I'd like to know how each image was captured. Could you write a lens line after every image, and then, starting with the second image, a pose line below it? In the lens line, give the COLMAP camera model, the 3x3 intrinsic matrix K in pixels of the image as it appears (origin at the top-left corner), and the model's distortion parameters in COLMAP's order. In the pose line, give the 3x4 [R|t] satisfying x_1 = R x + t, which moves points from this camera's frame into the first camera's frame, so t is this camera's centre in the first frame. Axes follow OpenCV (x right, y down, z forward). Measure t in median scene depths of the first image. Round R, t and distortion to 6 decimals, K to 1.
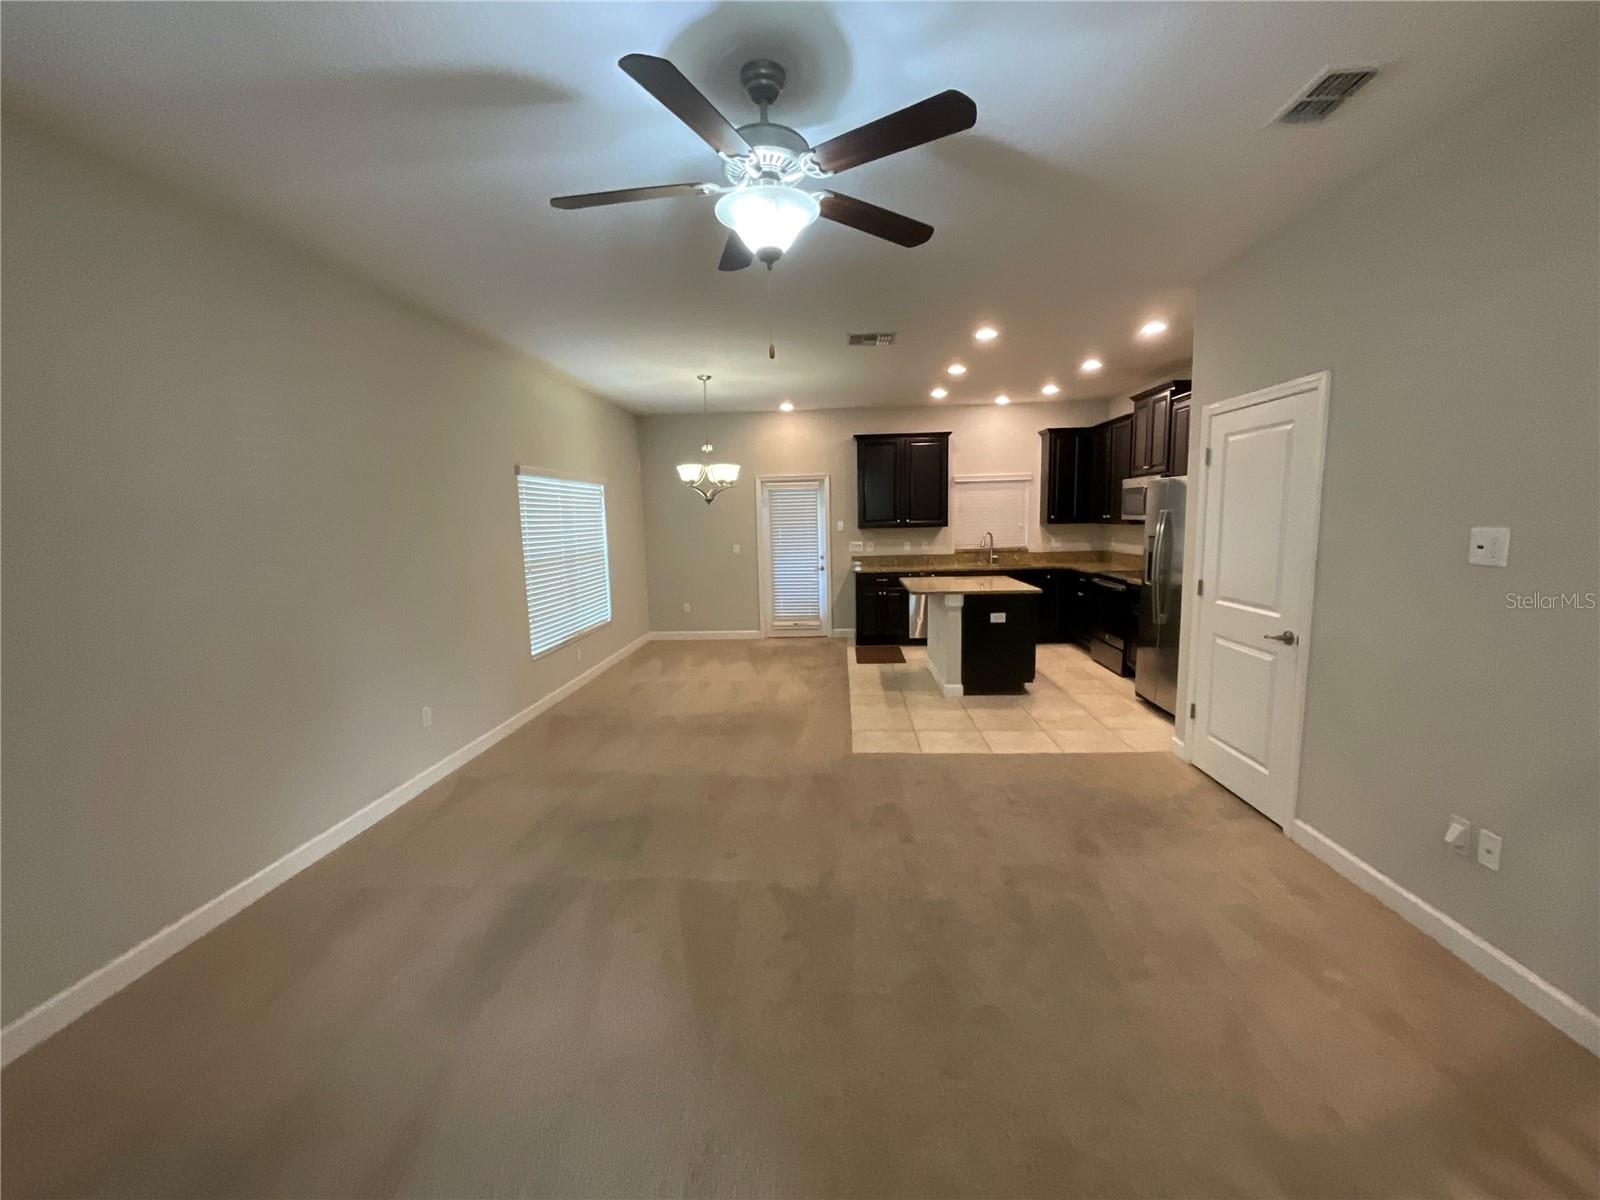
lens RADIAL K [[641.0, 0, 794.9], [0, 641.0, 603.9], [0, 0, 1]] dist [-0.004226, -0.000430]
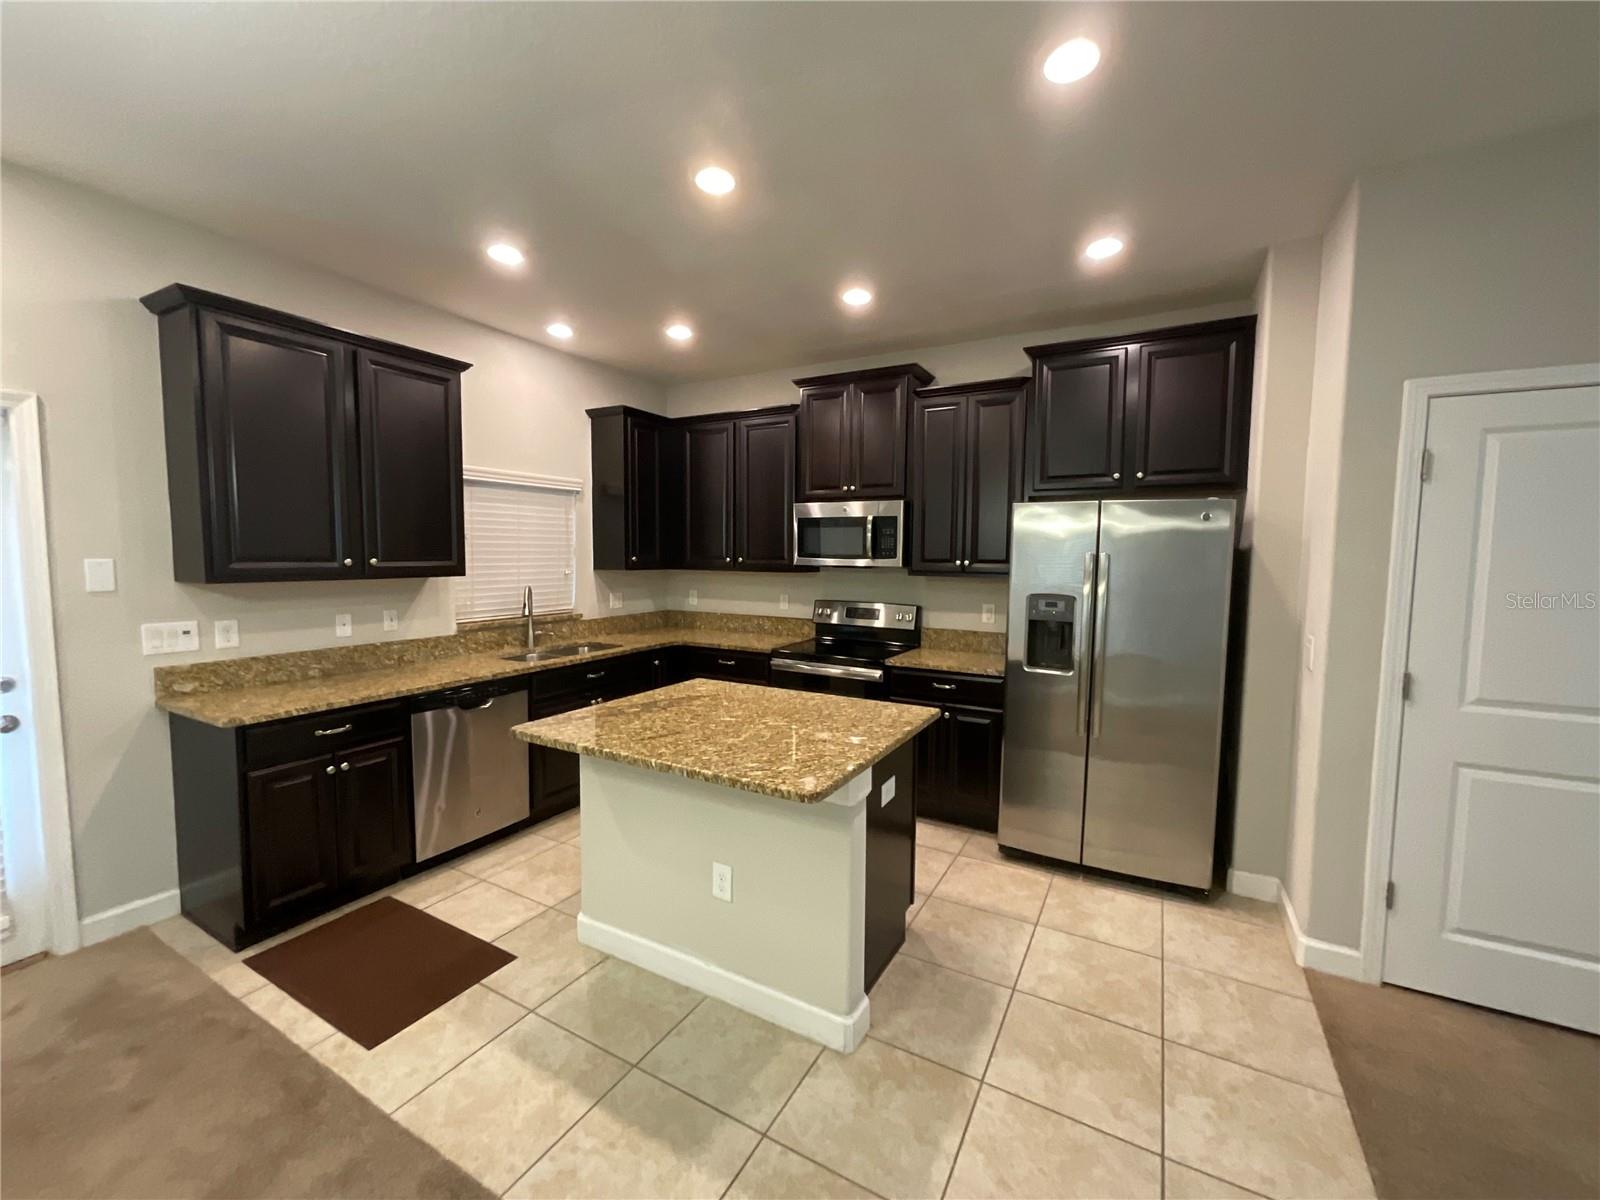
lens RADIAL K [[641.0, 0, 803.7], [0, 641.0, 601.1], [0, 0, 1]] dist [-0.004226, -0.000430]
pose [[0.424796, -0.038729, 0.904460, -0.062254], [0.102668, 0.994700, -0.005627, -0.074704], [-0.899448, 0.095249, 0.426521, 0.587976]]
